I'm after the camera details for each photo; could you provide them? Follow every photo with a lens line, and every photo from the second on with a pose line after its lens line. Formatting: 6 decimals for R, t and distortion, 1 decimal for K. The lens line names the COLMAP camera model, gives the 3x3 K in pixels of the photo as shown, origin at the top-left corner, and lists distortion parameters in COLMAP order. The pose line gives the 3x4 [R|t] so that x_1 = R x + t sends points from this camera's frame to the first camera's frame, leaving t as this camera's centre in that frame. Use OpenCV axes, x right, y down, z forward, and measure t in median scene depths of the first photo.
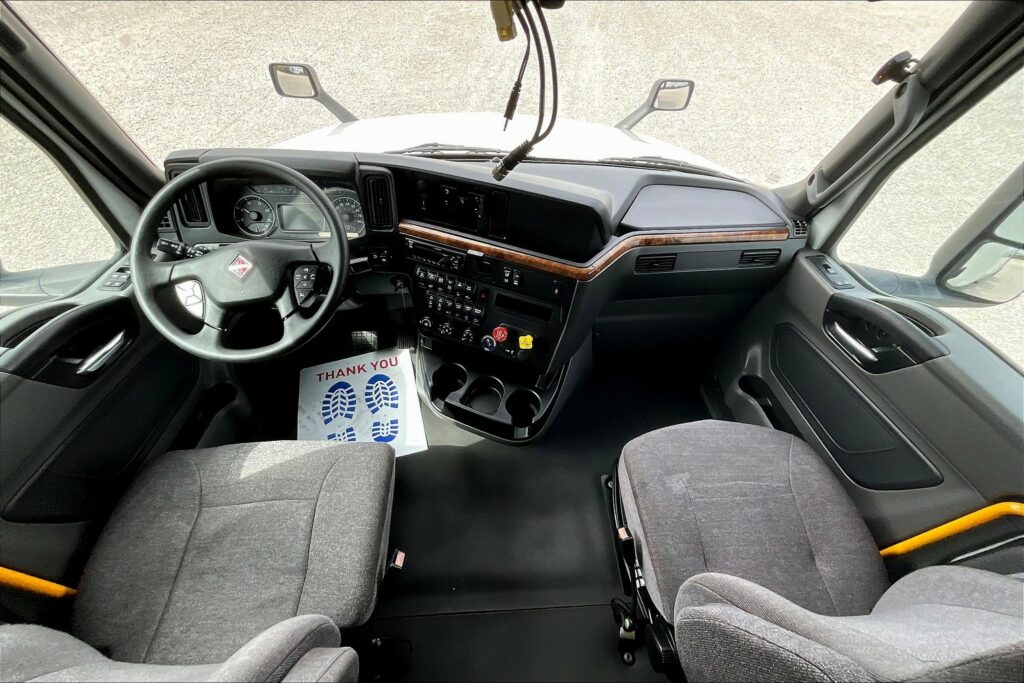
lens RADIAL K [[411.7, 0, 512.0], [0, 411.7, 341.5], [0, 0, 1]] dist [0.003965, 0.000192]
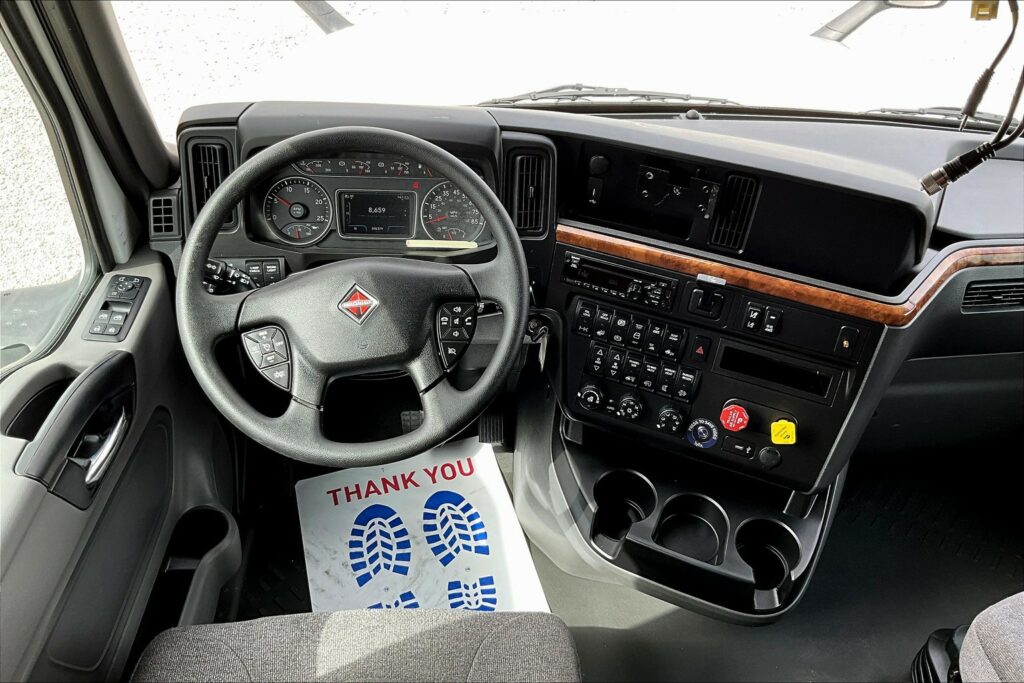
lens RADIAL K [[840.5, 0, 517.1], [0, 840.5, 339.7], [0, 0, 1]] dist [0.115265, -0.239941]
pose [[0.999966, 0.003719, 0.007319, -0.320341], [-0.002924, 0.994390, -0.105733, -0.000627], [-0.007672, 0.105708, 0.994368, -0.161445]]
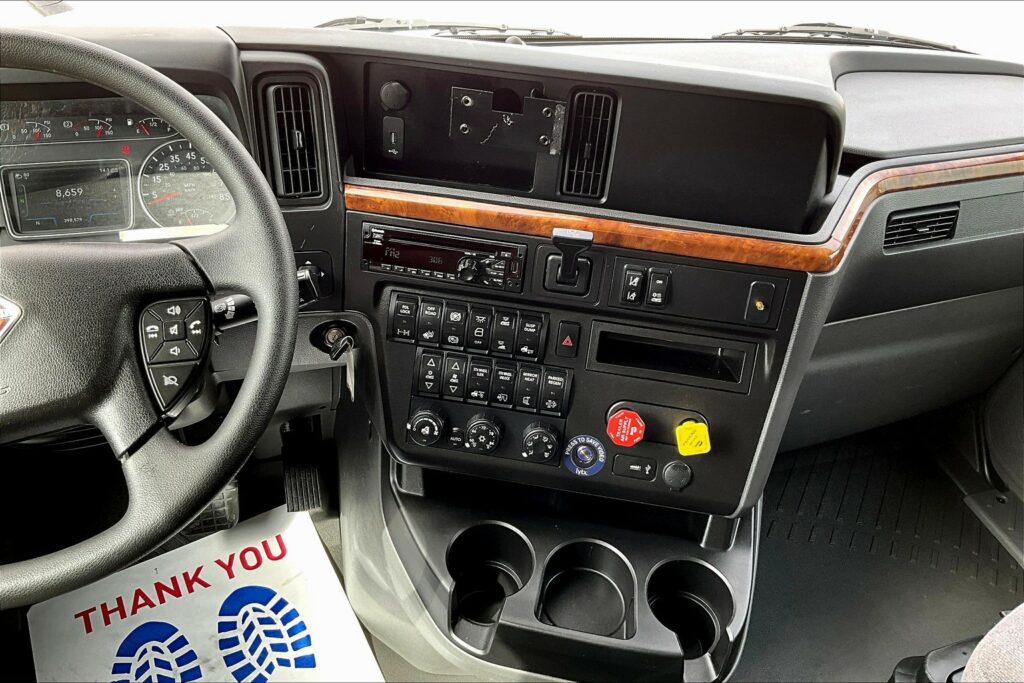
lens RADIAL K [[840.5, 0, 517.1], [0, 840.5, 339.7], [0, 0, 1]] dist [0.115265, -0.239941]
pose [[0.975254, -0.115182, 0.188712, -0.267432], [0.142150, 0.980428, -0.136213, -0.004748], [-0.169329, 0.159668, 0.972540, 0.180880]]
